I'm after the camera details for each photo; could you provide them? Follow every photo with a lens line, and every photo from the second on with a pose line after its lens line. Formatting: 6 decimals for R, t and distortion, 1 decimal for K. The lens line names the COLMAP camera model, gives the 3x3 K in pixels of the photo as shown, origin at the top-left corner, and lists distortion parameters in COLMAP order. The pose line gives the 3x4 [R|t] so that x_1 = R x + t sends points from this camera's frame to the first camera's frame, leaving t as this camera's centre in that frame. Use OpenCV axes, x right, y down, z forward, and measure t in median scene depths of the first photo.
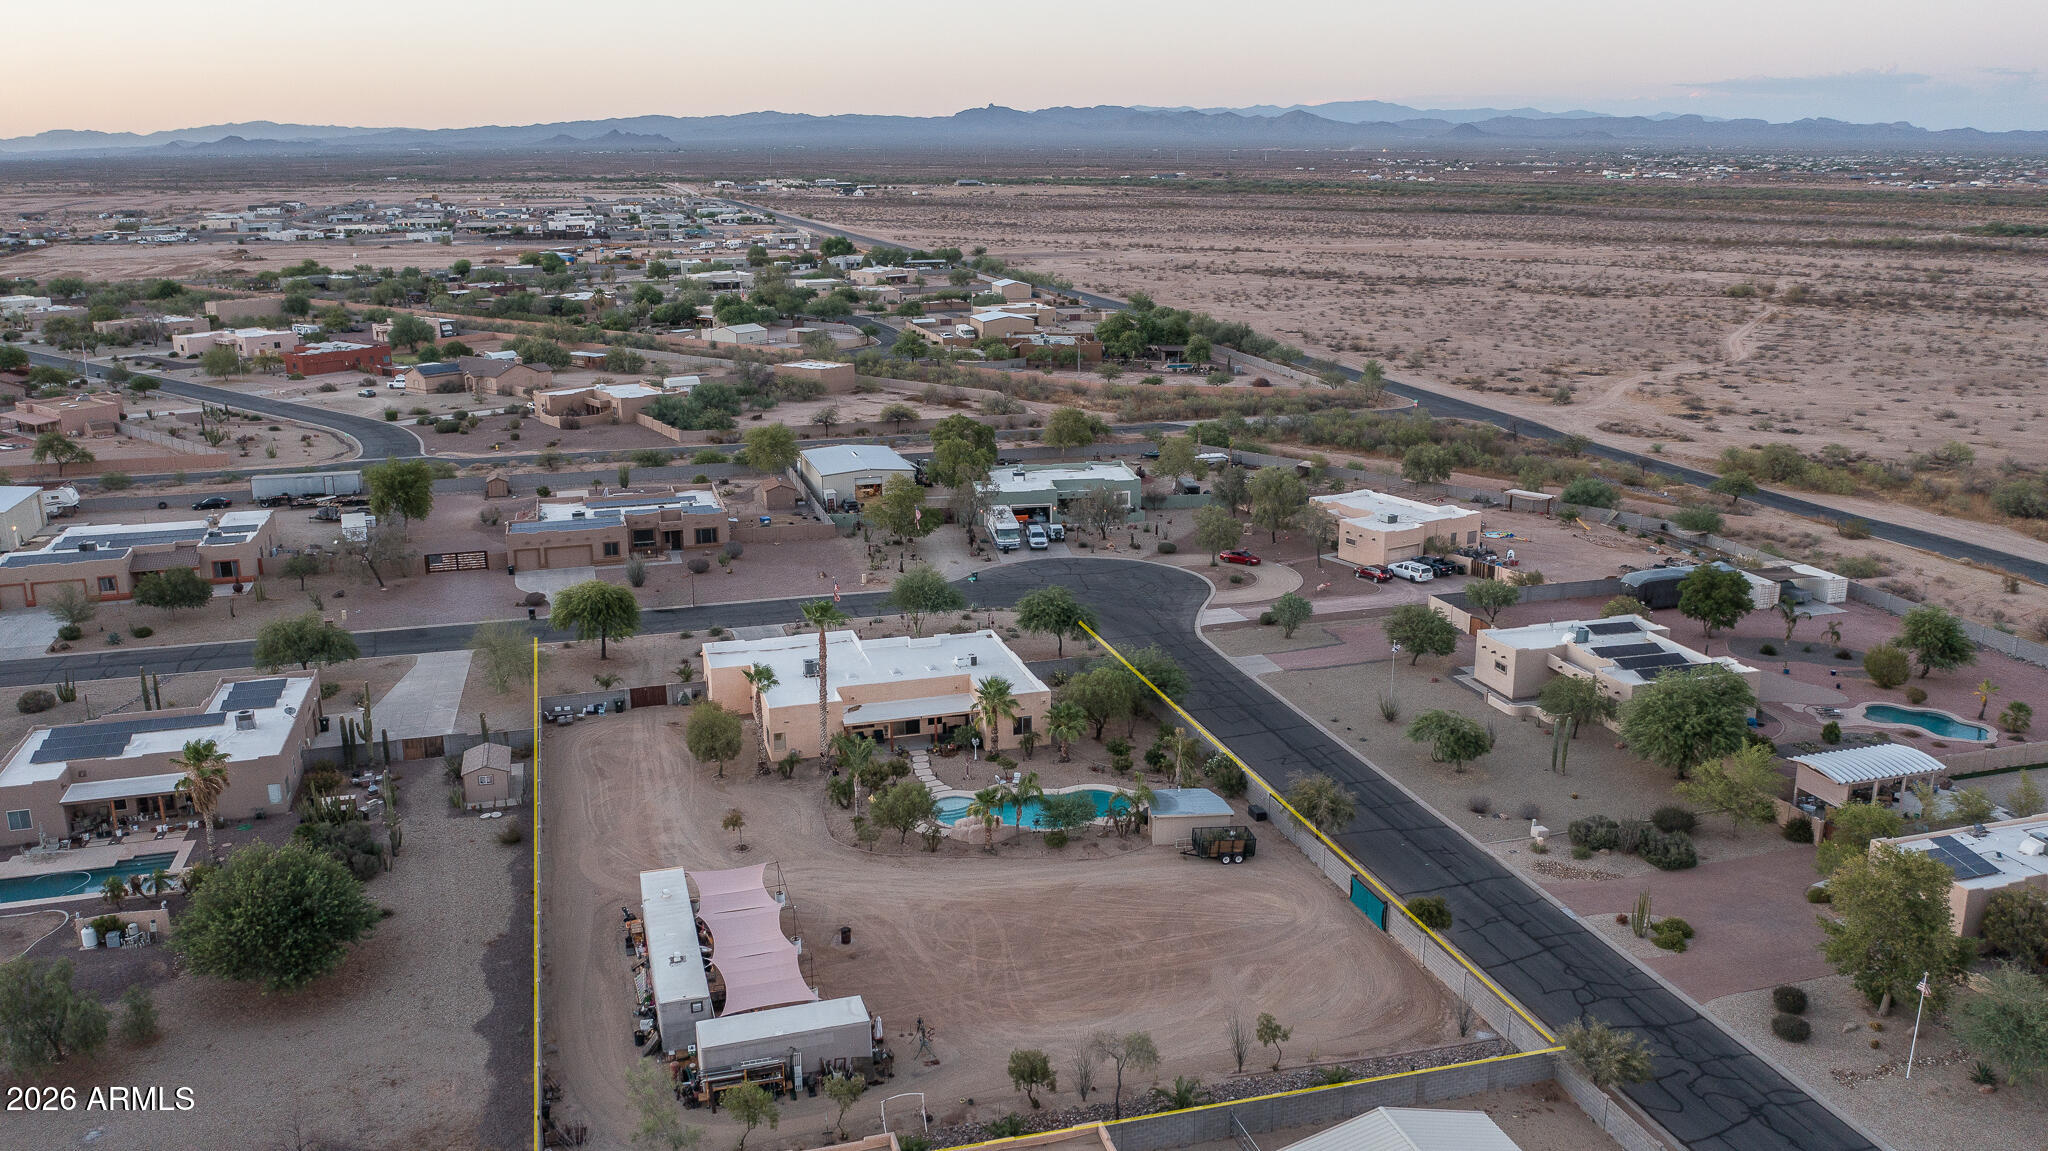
lens RADIAL K [[1598.5, 0, 1018.1], [0, 1598.5, 579.7], [0, 0, 1]] dist [-0.038494, 0.009411]
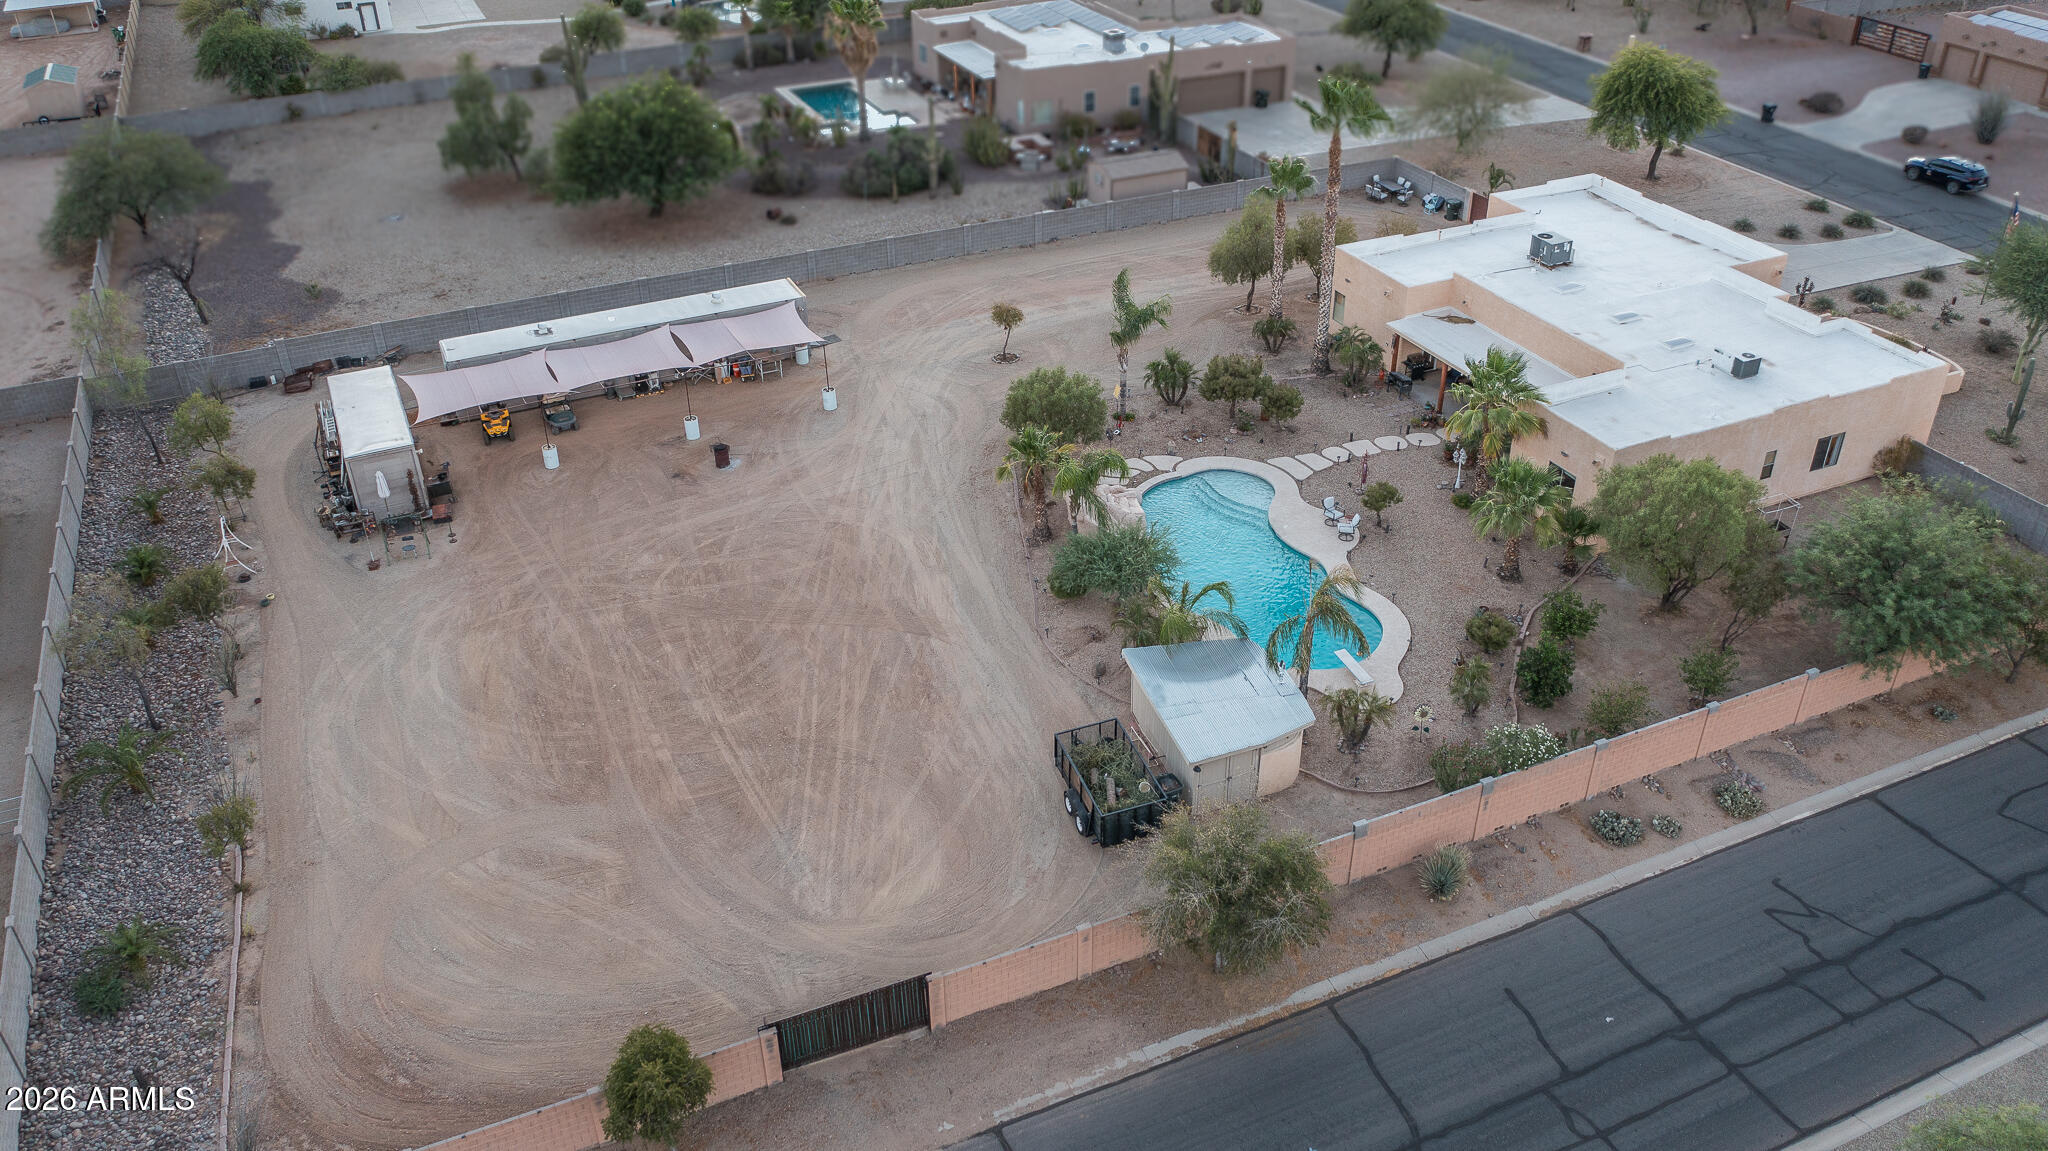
lens RADIAL K [[1598.5, 0, 1018.1], [0, 1598.5, 579.7], [0, 0, 1]] dist [-0.038494, 0.009411]
pose [[0.139622, 0.532524, -0.834820, 0.449131], [-0.245593, 0.835359, 0.491792, -0.092551], [0.959265, 0.136361, 0.247419, 0.821358]]
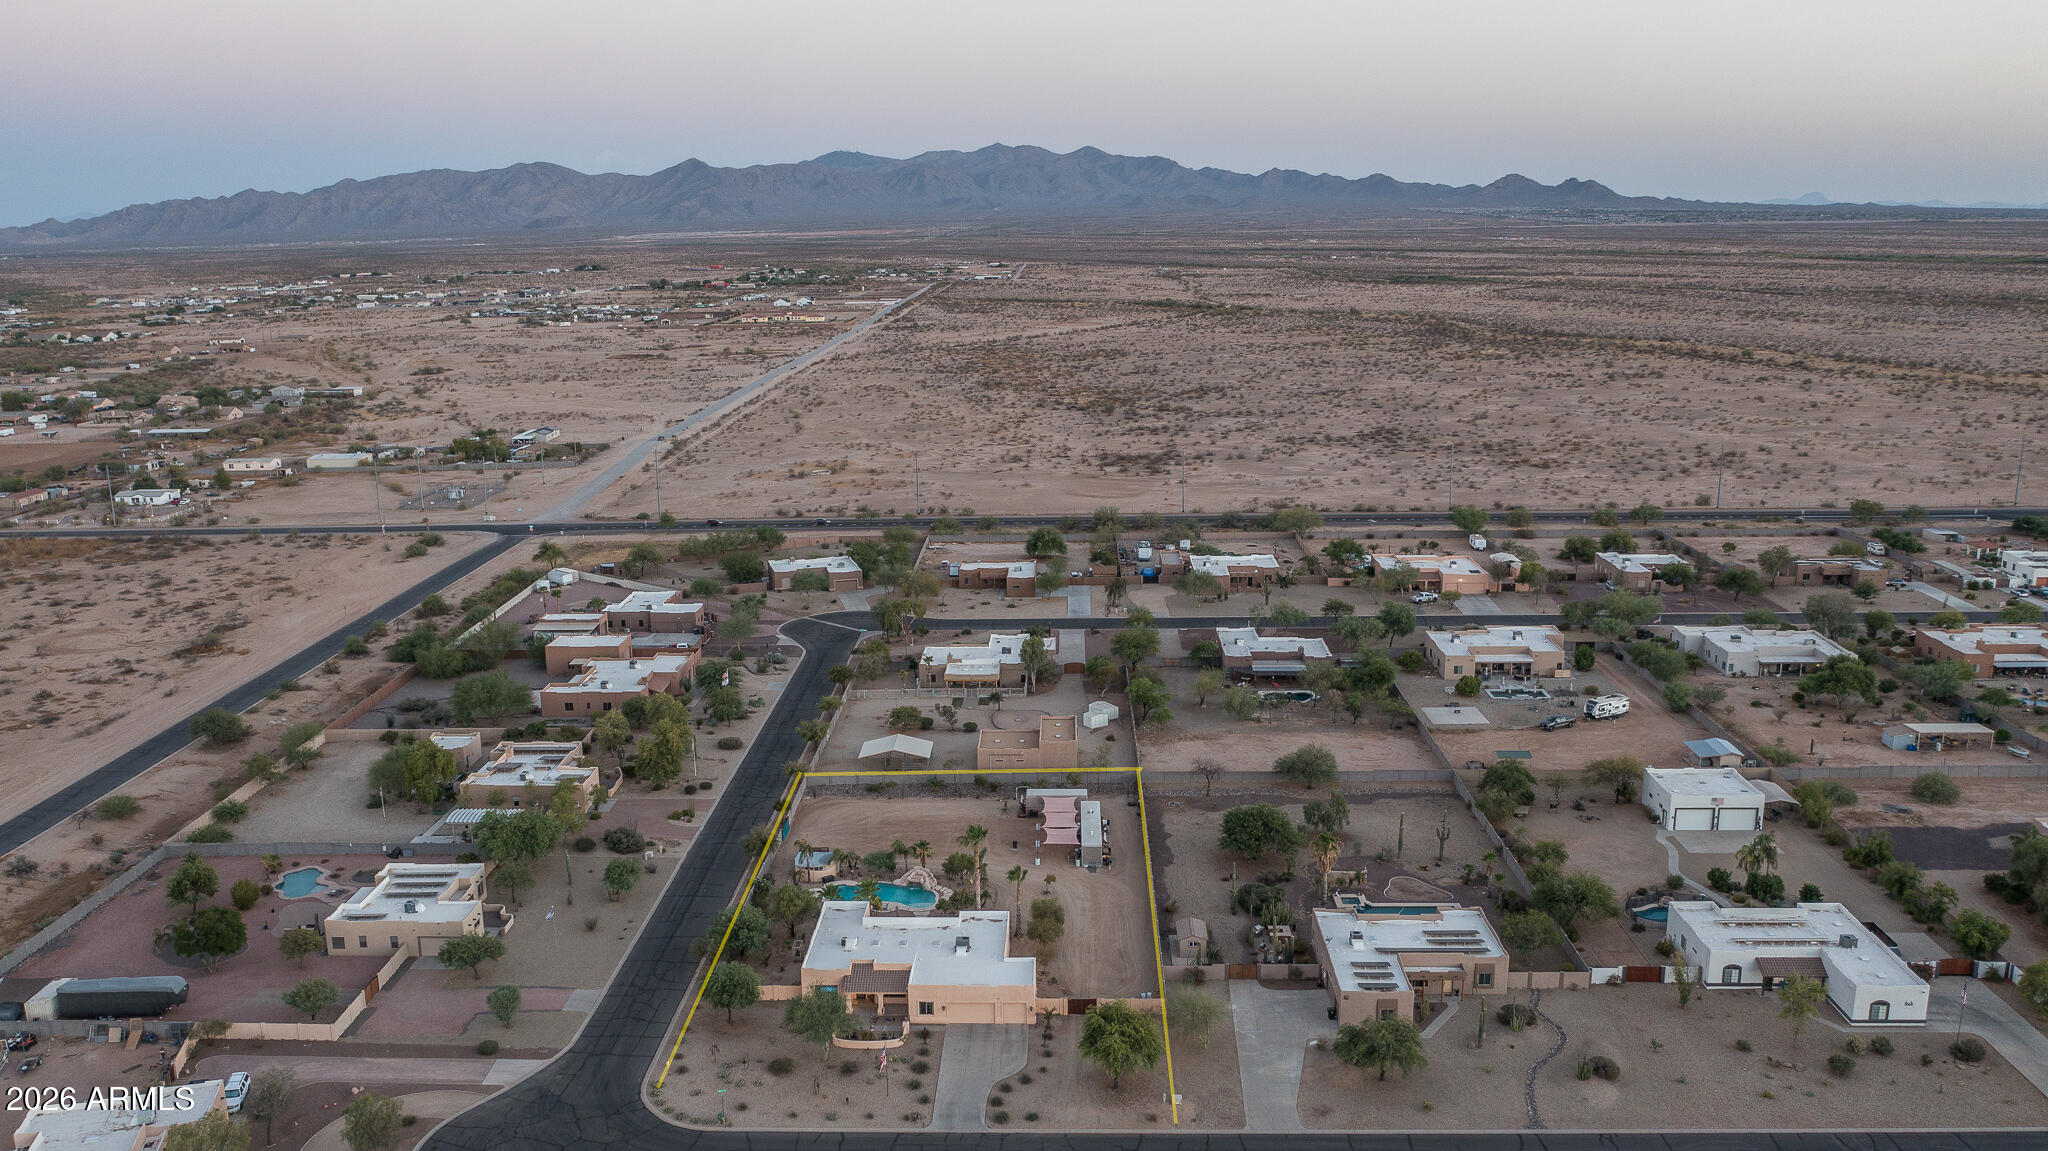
lens RADIAL K [[1641.5, 0, 1001.4], [0, 1641.5, 575.3], [0, 0, 1]] dist [-0.037238, 0.003410]
pose [[-0.948439, -0.047834, 0.313328, -0.679909], [0.104372, 0.886281, 0.451235, -0.987519], [-0.299282, 0.460671, -0.835591, 2.359862]]
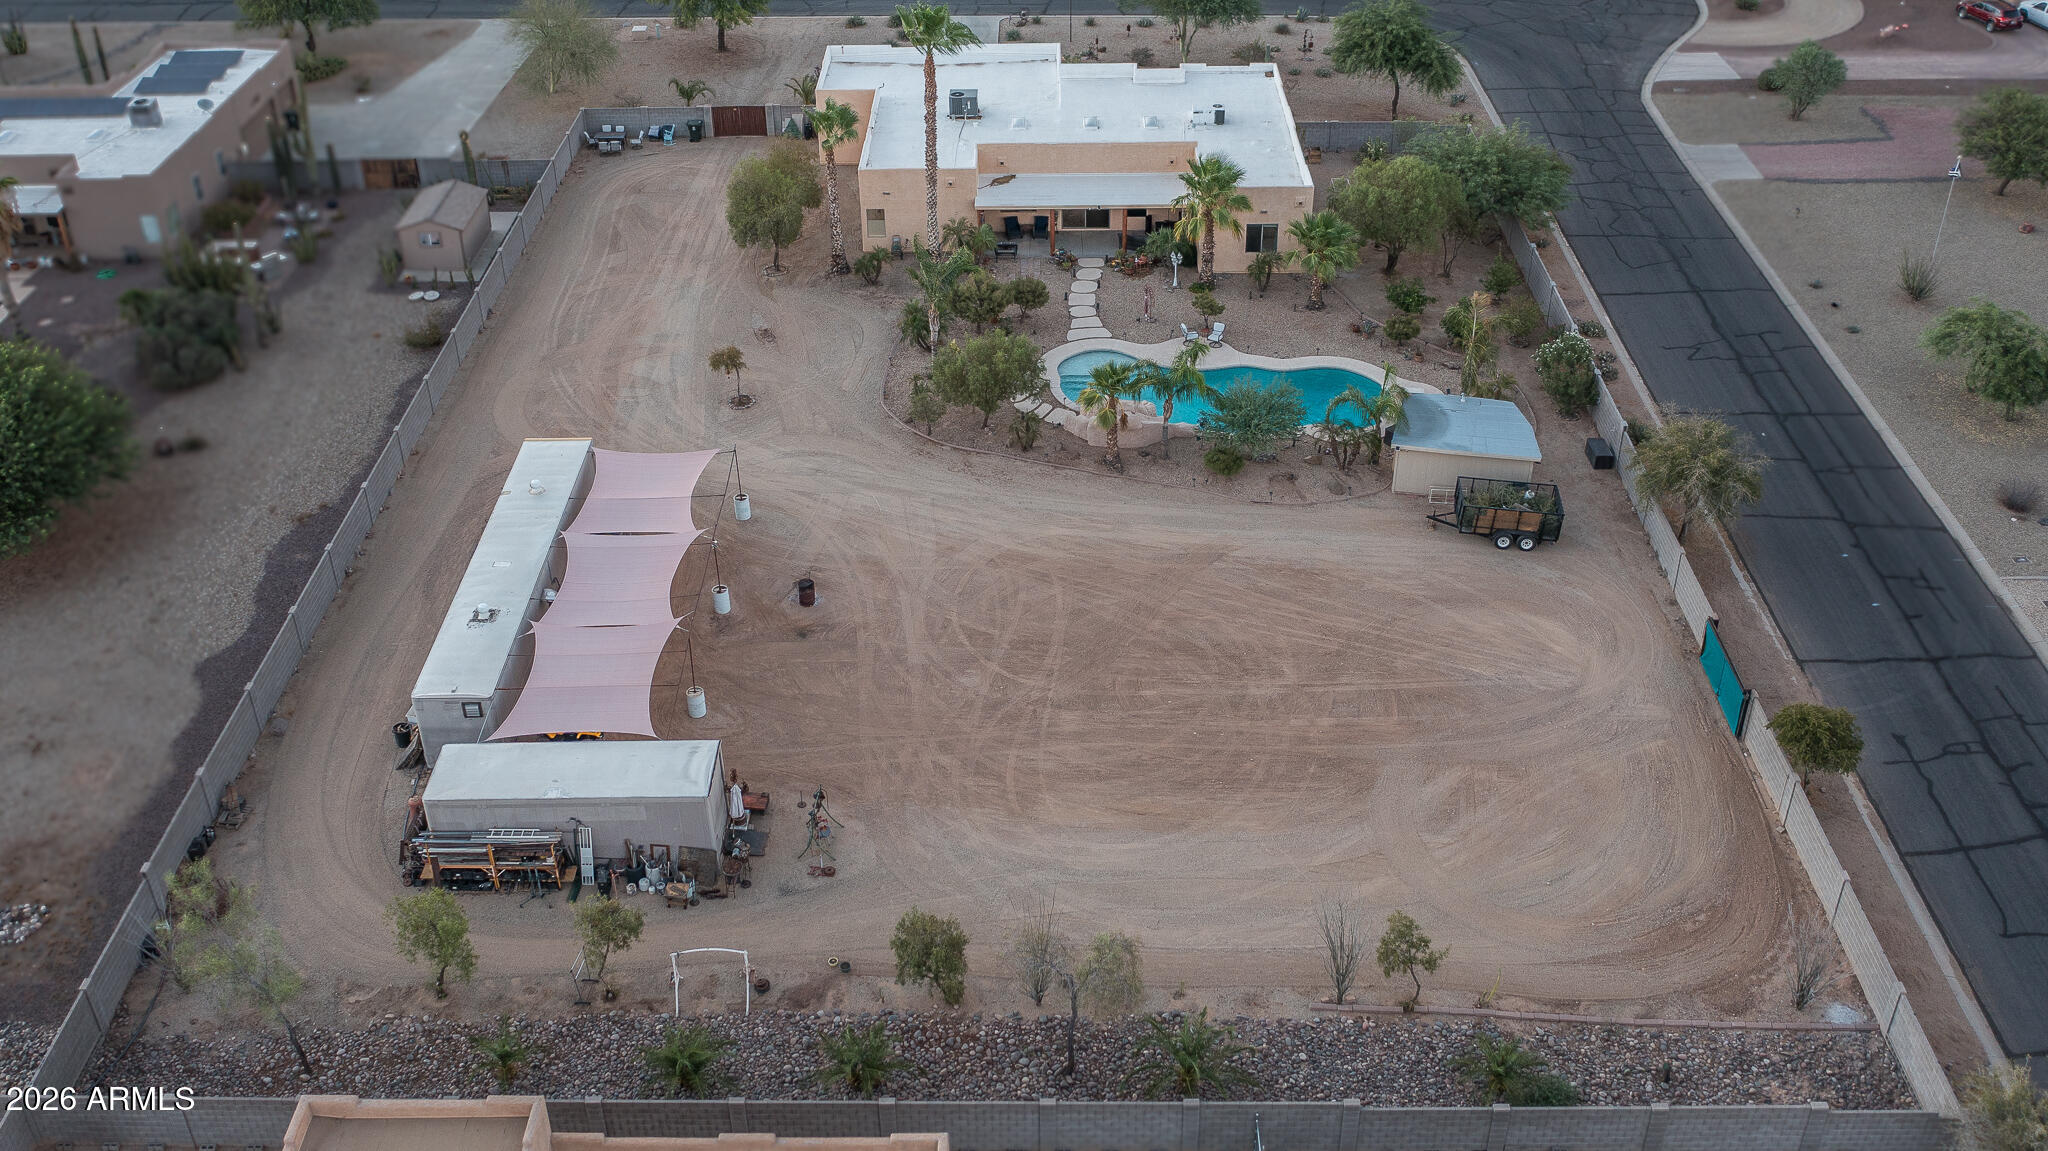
lens RADIAL K [[1921.0, 0, 1020.8], [0, 1921.0, 540.9], [0, 0, 1]] dist [-0.039537, 0.016043]
pose [[0.957391, 0.154147, -0.244213, 0.125668], [-0.070361, 0.944655, 0.320431, -0.031258], [0.280091, -0.289595, 0.915251, 0.305674]]
